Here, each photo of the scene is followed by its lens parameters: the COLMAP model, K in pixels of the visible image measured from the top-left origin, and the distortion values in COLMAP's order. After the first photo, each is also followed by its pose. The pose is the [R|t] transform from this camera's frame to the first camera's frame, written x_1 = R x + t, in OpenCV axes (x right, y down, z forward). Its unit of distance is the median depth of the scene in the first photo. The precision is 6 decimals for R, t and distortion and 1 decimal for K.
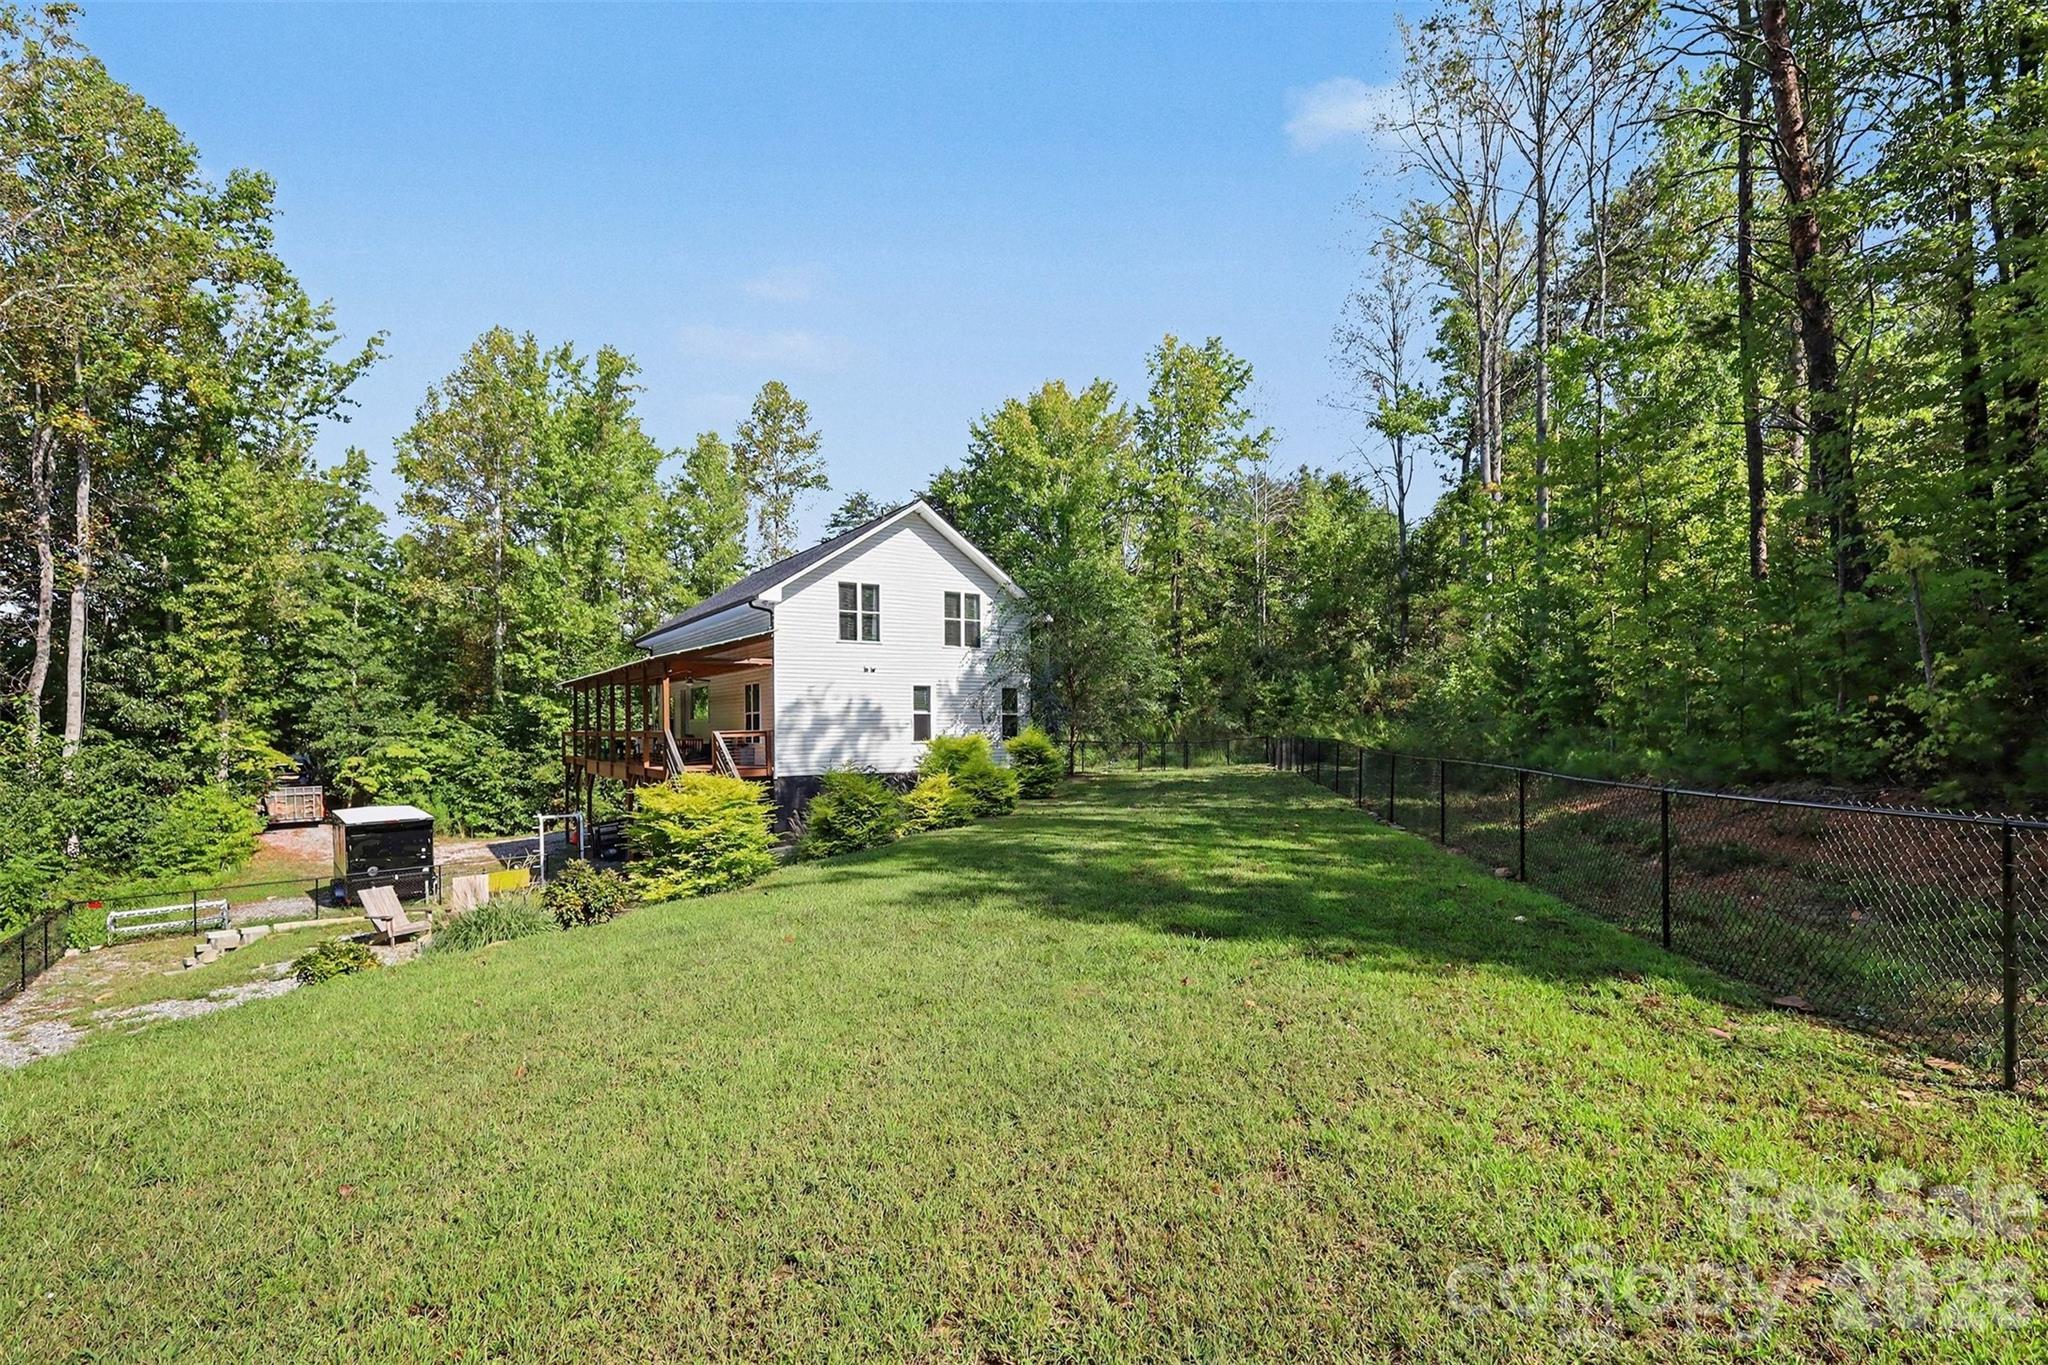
lens RADIAL K [[885.7, 0, 1027.1], [0, 885.7, 685.8], [0, 0, 1]] dist [0.001441, 0.000043]
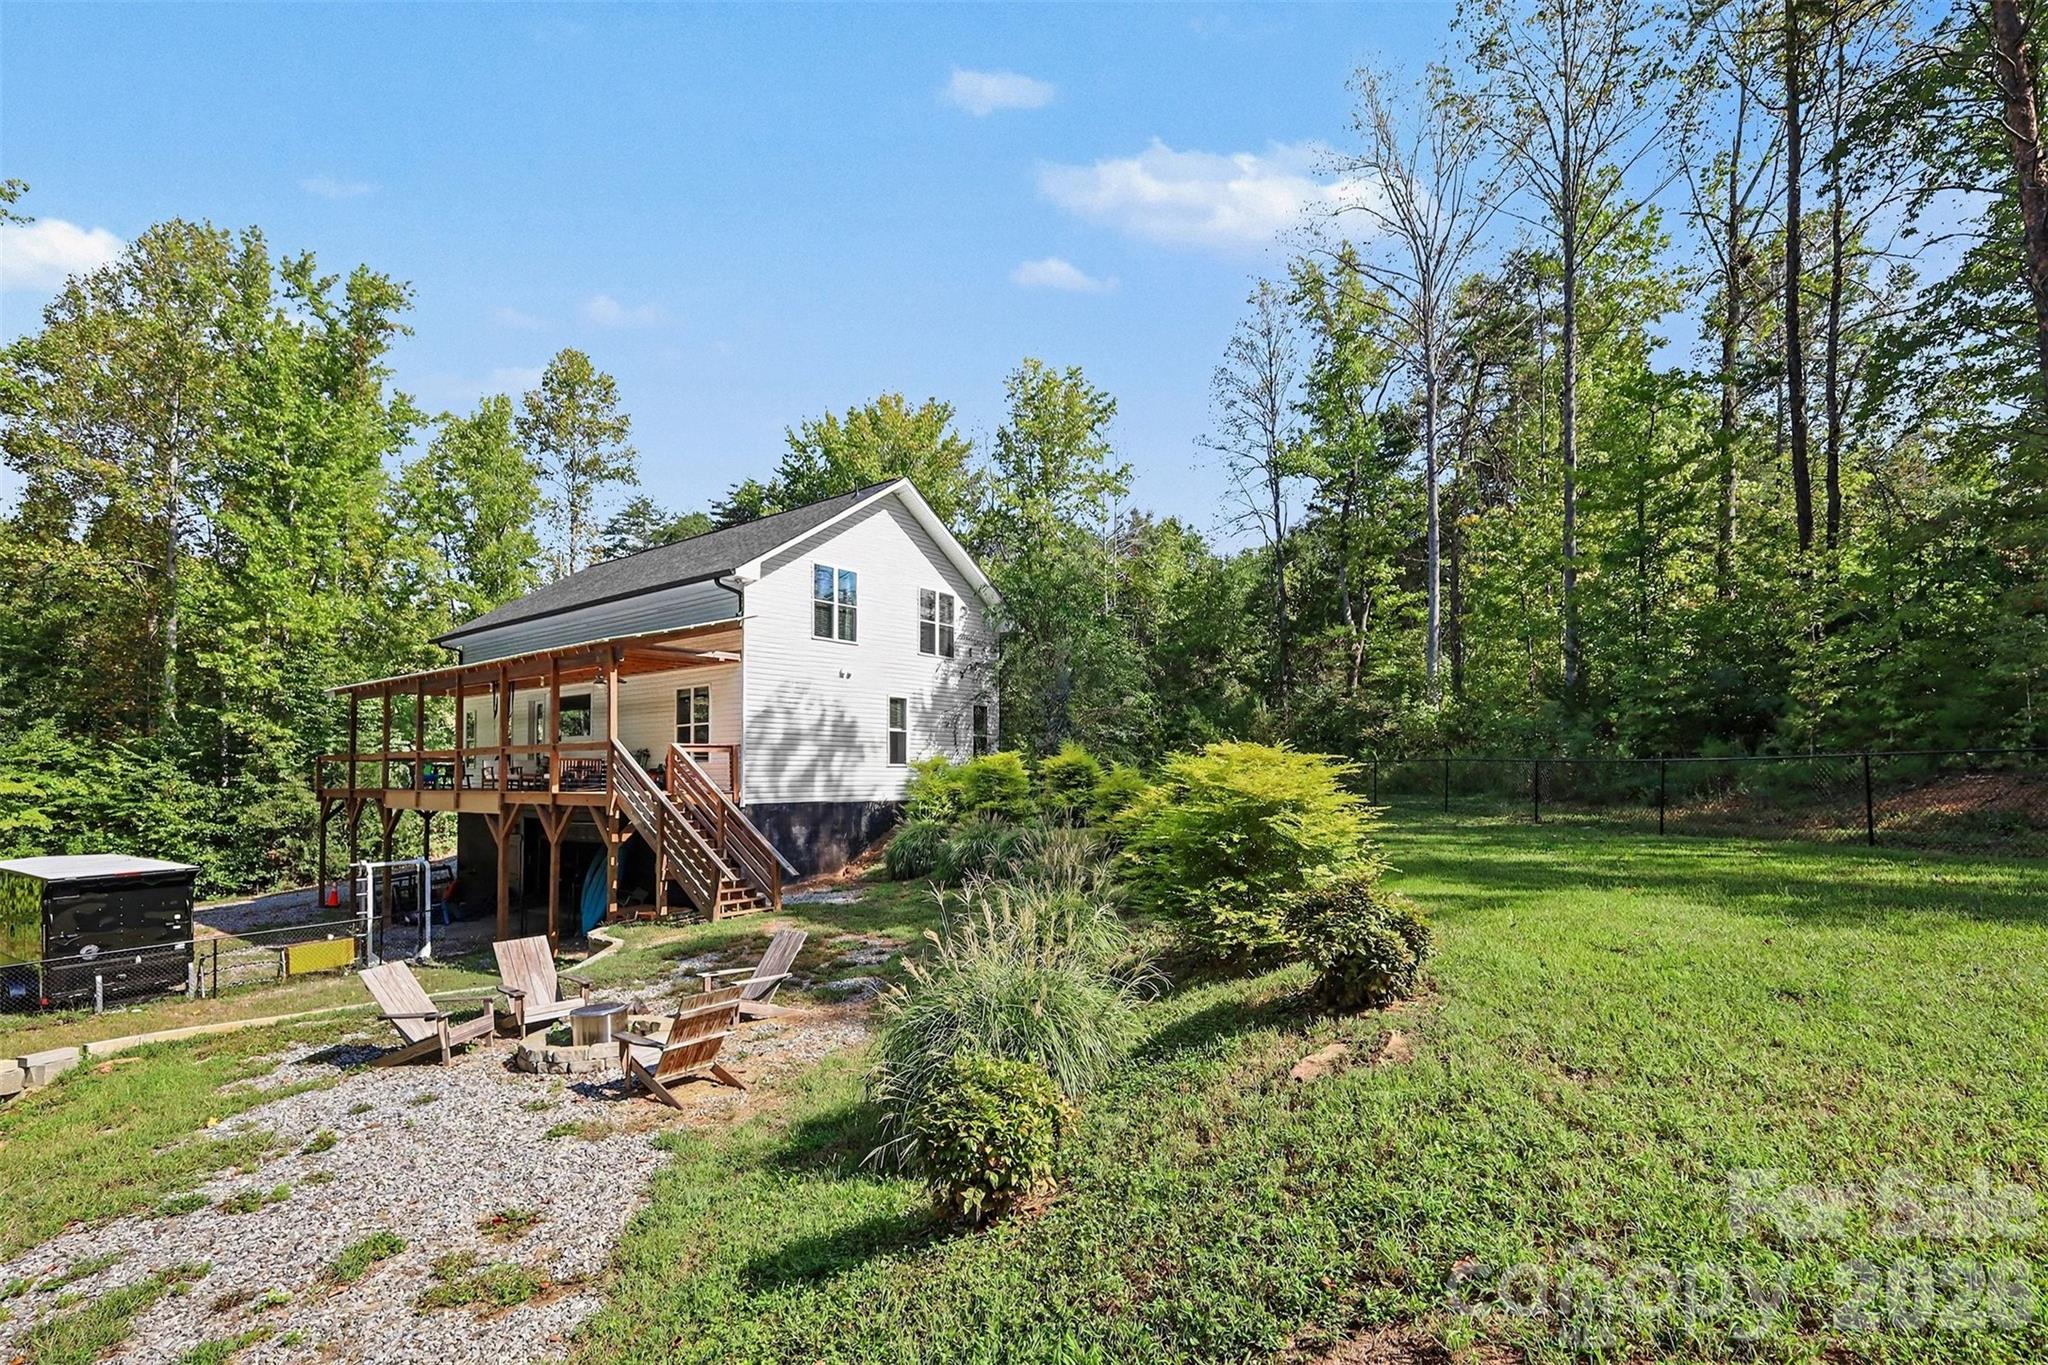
lens RADIAL K [[901.1, 0, 1023.6], [0, 901.1, 708.8], [0, 0, 1]] dist [0.006985, 0.000300]
pose [[0.959551, 0.027991, 0.280139, -0.218063], [-0.020071, 0.999315, -0.031101, 0.030960], [-0.280818, 0.024221, 0.959455, 0.134816]]
